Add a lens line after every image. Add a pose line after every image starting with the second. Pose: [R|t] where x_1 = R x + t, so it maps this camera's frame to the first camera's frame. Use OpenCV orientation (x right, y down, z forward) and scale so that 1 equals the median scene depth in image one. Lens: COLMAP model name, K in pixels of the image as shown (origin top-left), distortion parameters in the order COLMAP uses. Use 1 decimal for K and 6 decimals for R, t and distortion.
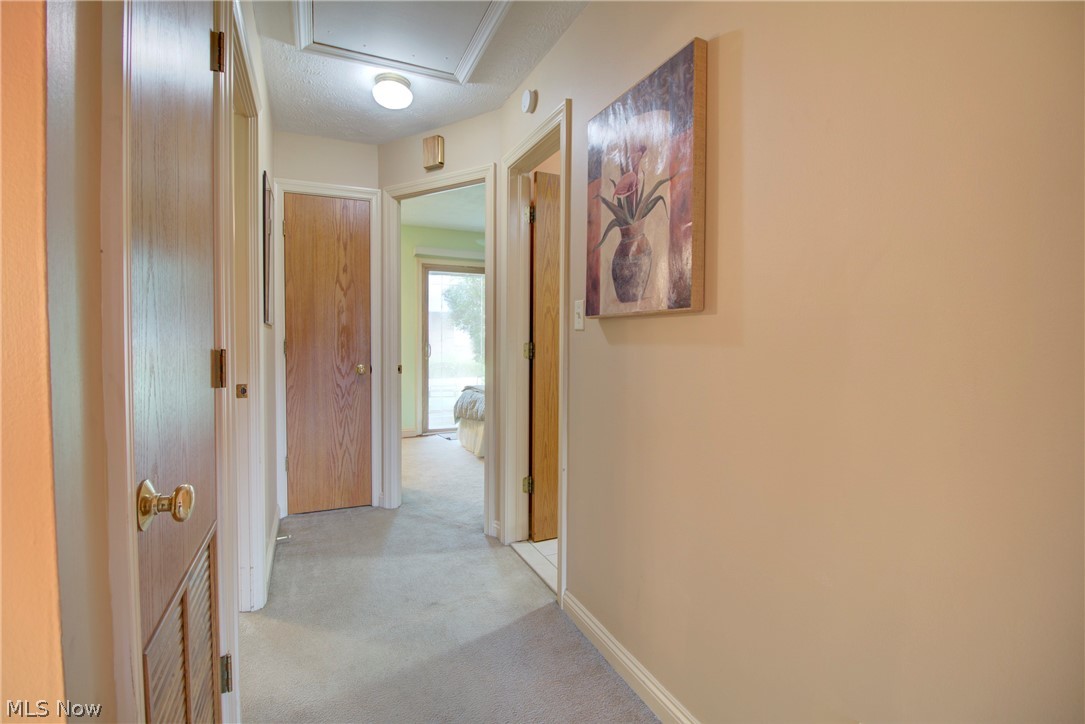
lens RADIAL K [[511.5, 0, 542.2], [0, 511.5, 349.9], [0, 0, 1]] dist [0.001229, -0.014063]
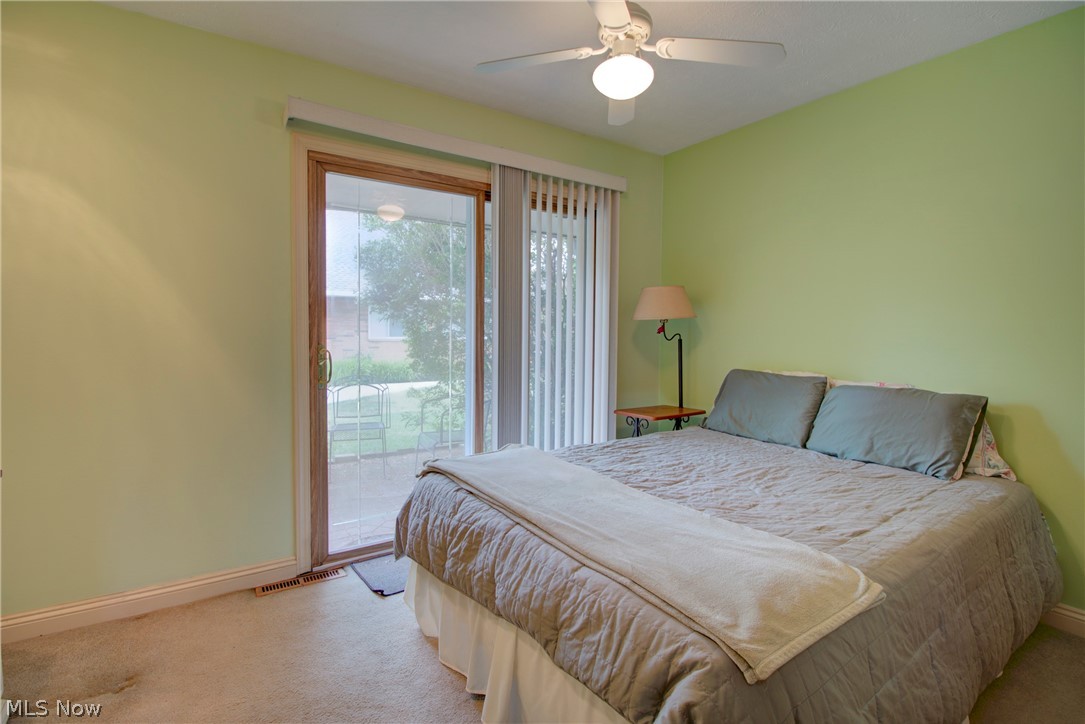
lens RADIAL K [[511.5, 0, 542.2], [0, 511.5, 349.9], [0, 0, 1]] dist [0.001229, -0.014063]
pose [[0.986851, -0.005974, 0.161525, -0.117716], [0.003572, 0.999879, 0.015163, -0.017497], [-0.161596, -0.014387, 0.986752, 0.567930]]
